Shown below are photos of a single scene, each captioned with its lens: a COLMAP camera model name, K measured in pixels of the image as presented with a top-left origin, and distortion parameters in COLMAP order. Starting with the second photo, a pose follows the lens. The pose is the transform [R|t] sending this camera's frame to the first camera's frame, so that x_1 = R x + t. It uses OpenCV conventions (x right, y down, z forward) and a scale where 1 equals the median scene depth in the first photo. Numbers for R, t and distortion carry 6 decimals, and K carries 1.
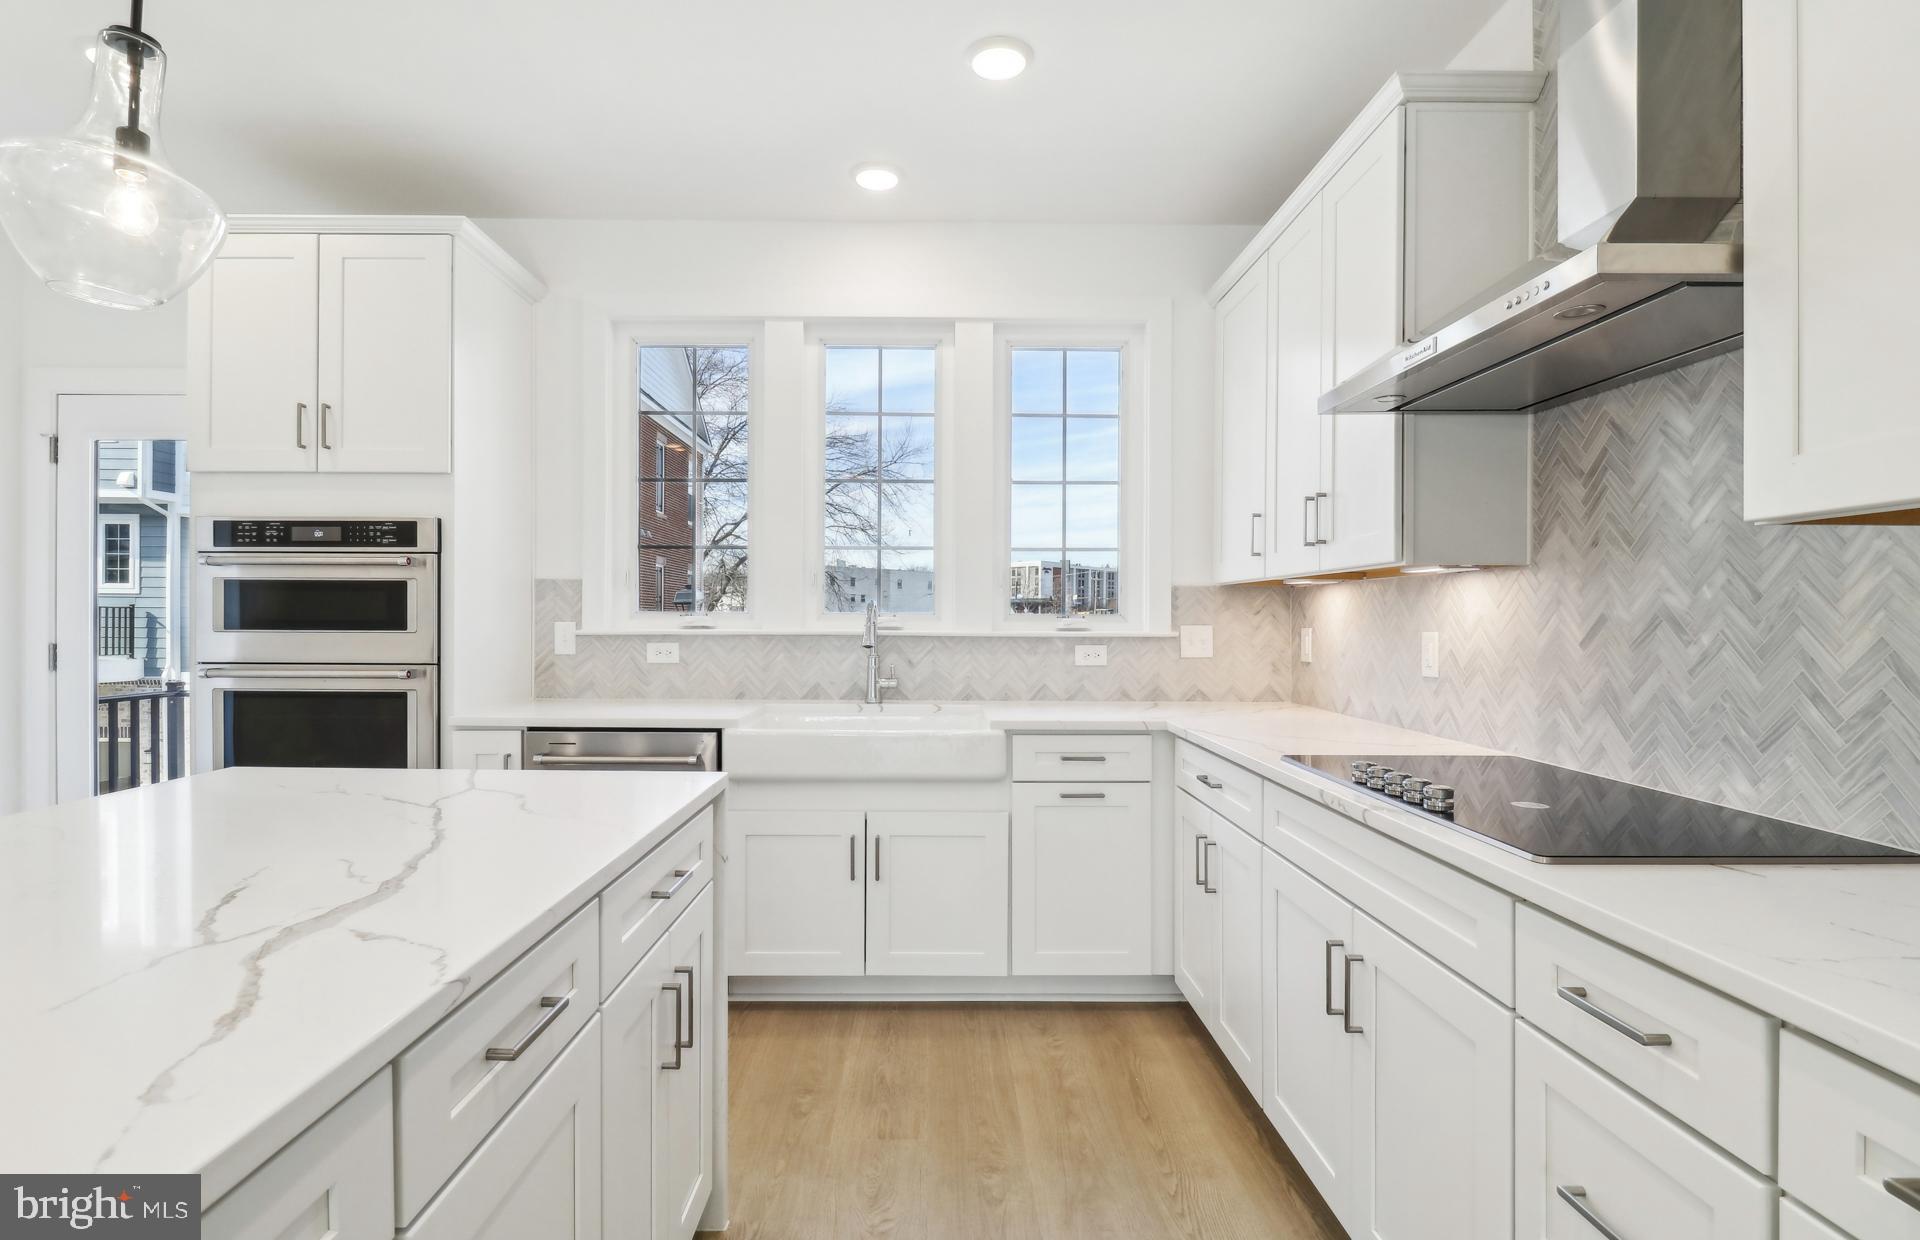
lens RADIAL K [[920.4, 0, 938.8], [0, 920.4, 625.8], [0, 0, 1]] dist [0.001779, -0.011384]
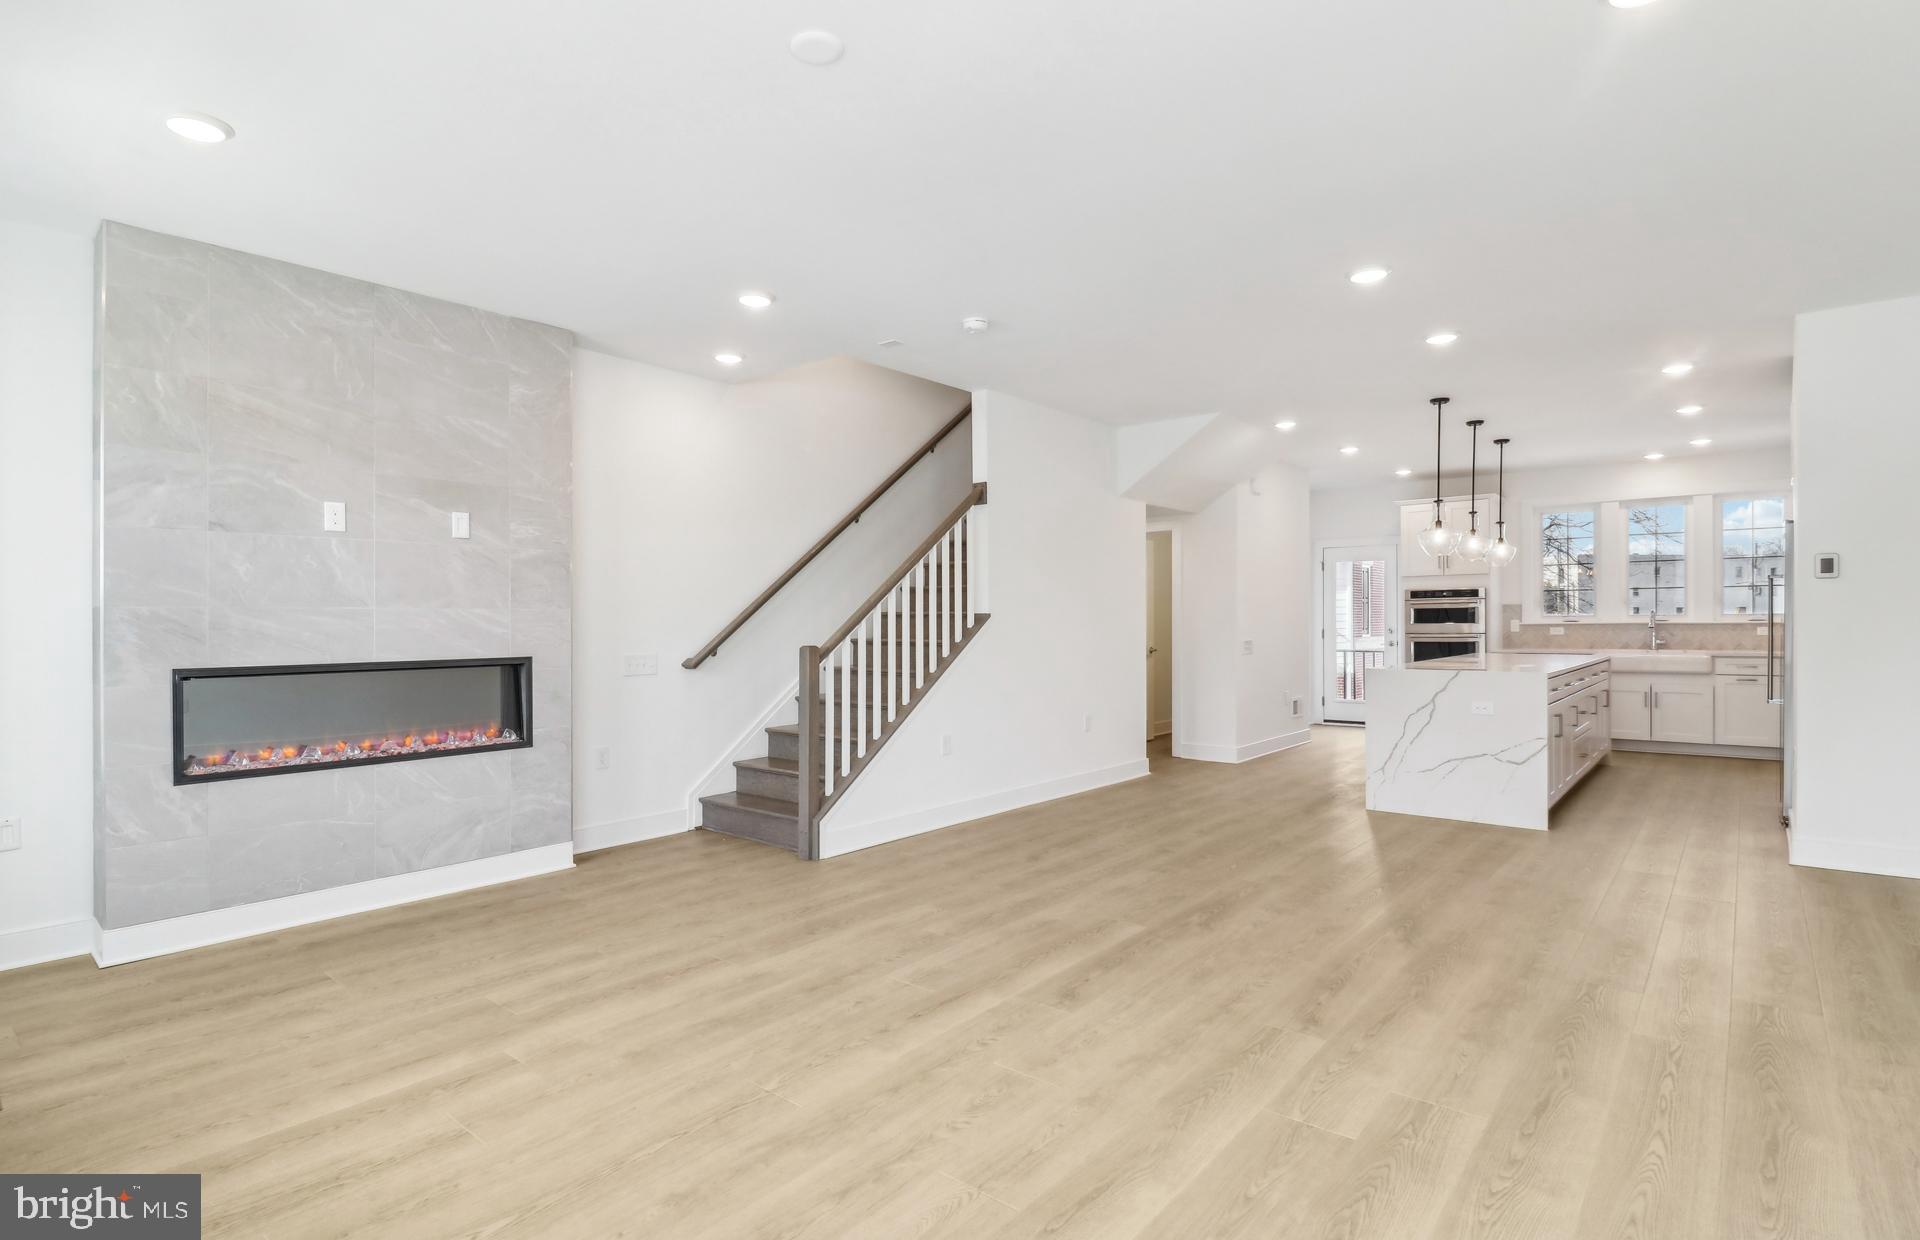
lens RADIAL K [[920.4, 0, 956.3], [0, 920.4, 622.8], [0, 0, 1]] dist [0.001779, -0.011384]
pose [[0.752298, -0.009224, -0.658759, 0.182504], [0.006896, 0.999957, -0.006126, 0.012375], [0.658787, 0.000066, 0.752329, -2.650998]]
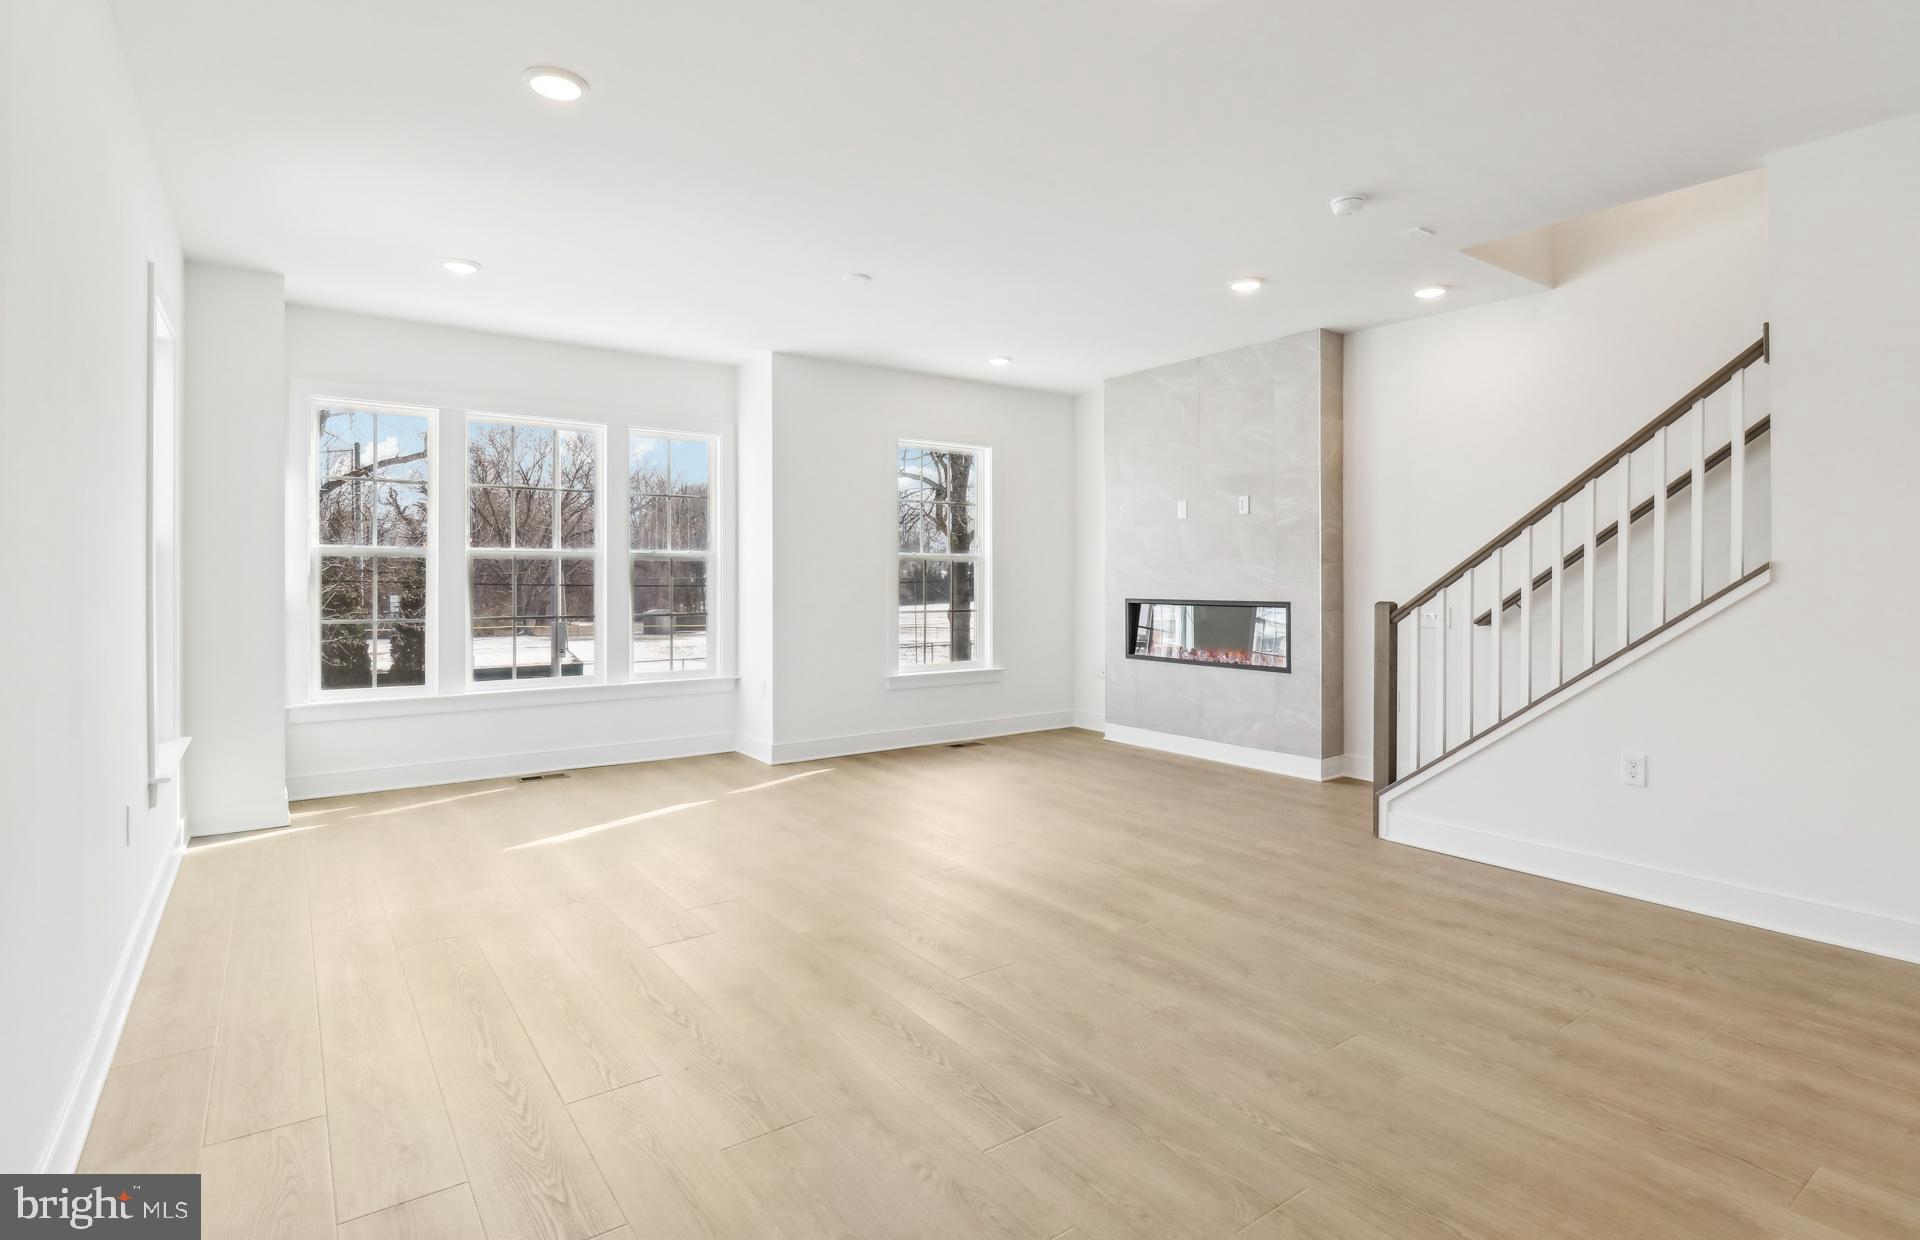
lens RADIAL K [[920.4, 0, 972.8], [0, 920.4, 588.2], [0, 0, 1]] dist [0.001779, -0.011384]
pose [[-0.803445, 0.002066, -0.595375, 0.334137], [-0.008140, 0.999862, 0.014455, 0.002297], [0.595323, 0.016461, -0.803318, -0.705694]]
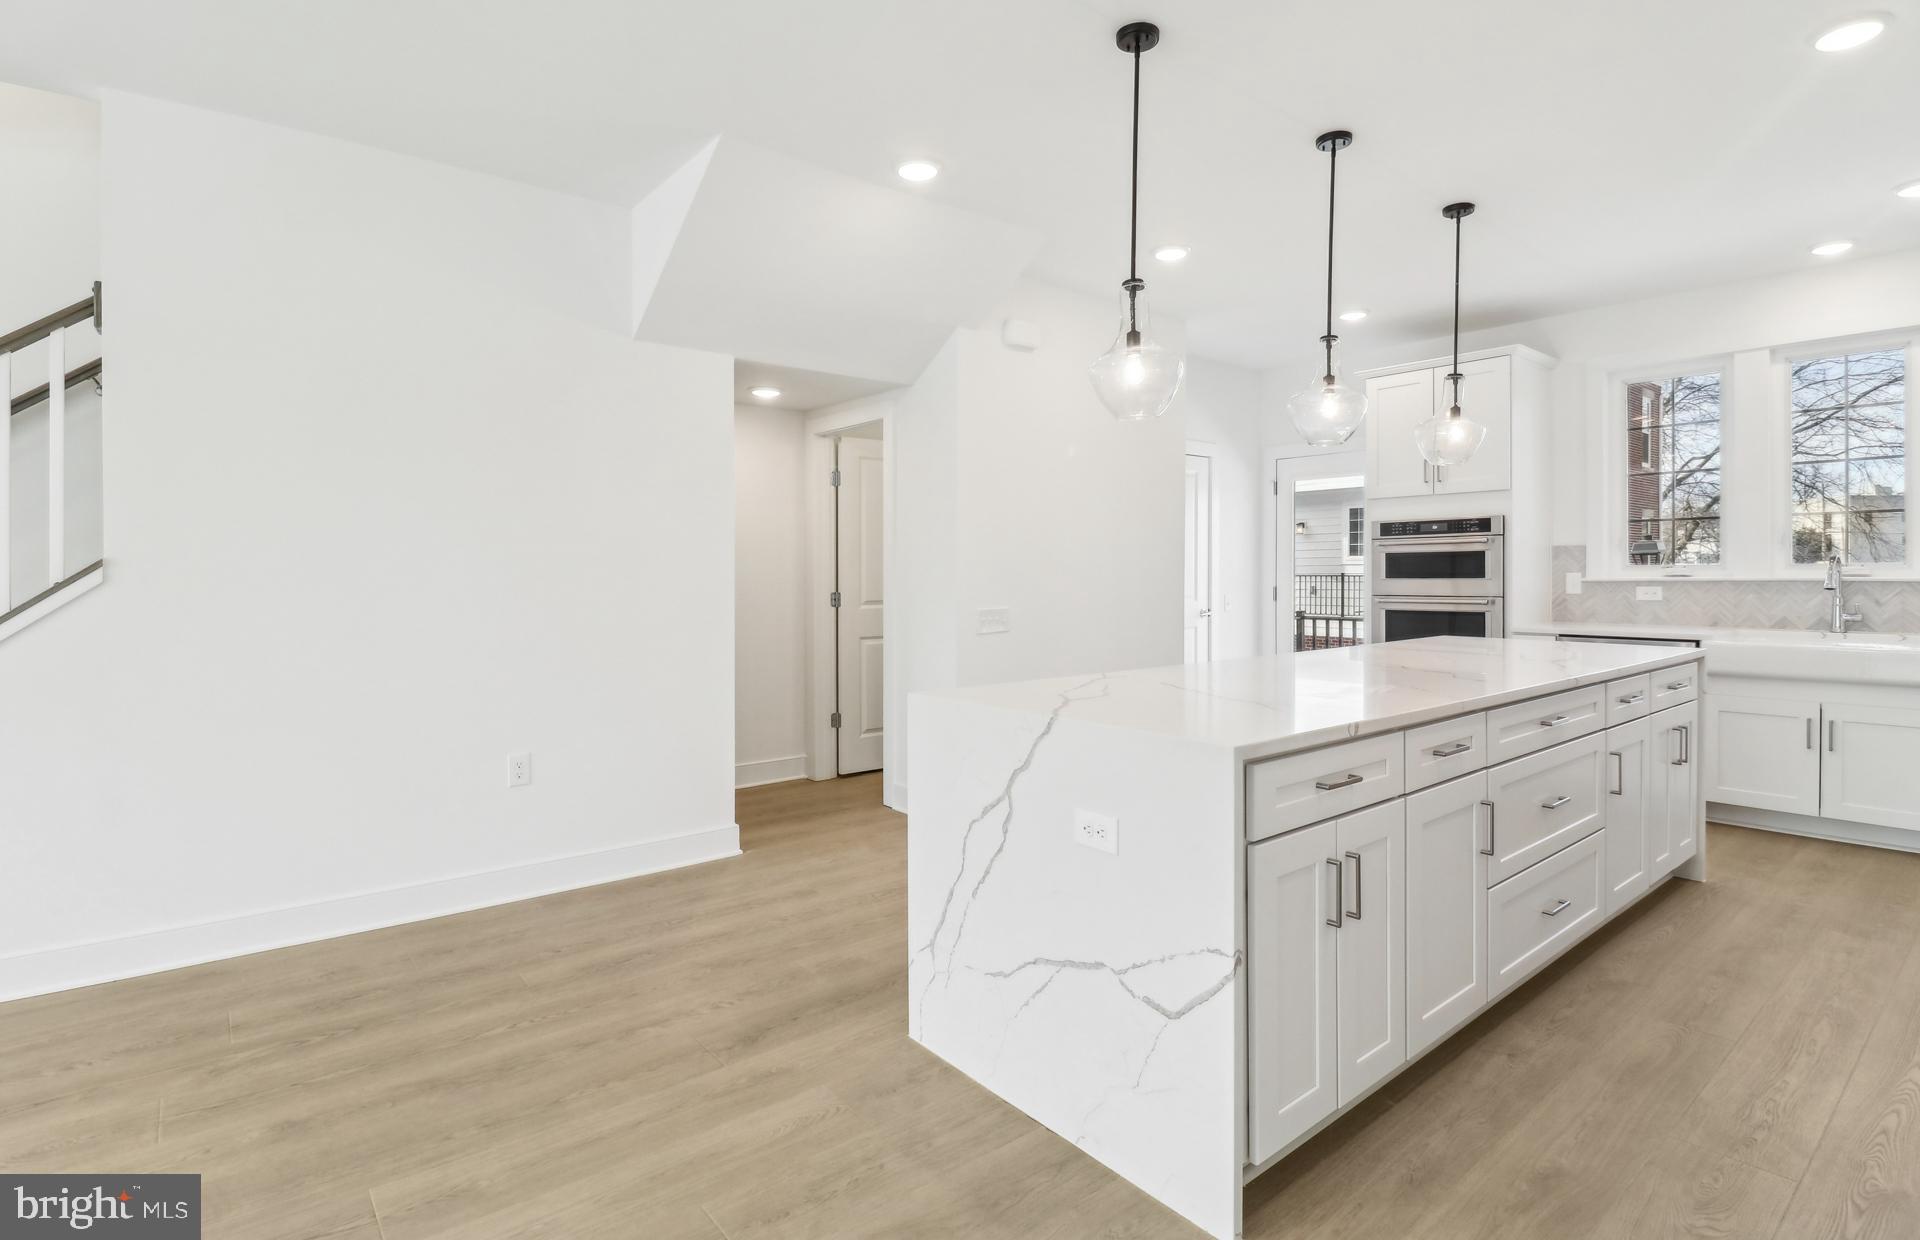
lens RADIAL K [[920.4, 0, 968.0], [0, 920.4, 588.2], [0, 0, 1]] dist [0.001779, -0.011384]
pose [[0.625375, 0.002804, -0.780319, 0.200489], [0.004640, 0.999963, 0.007311, 0.006790], [0.780311, -0.008193, 0.625338, -0.932872]]
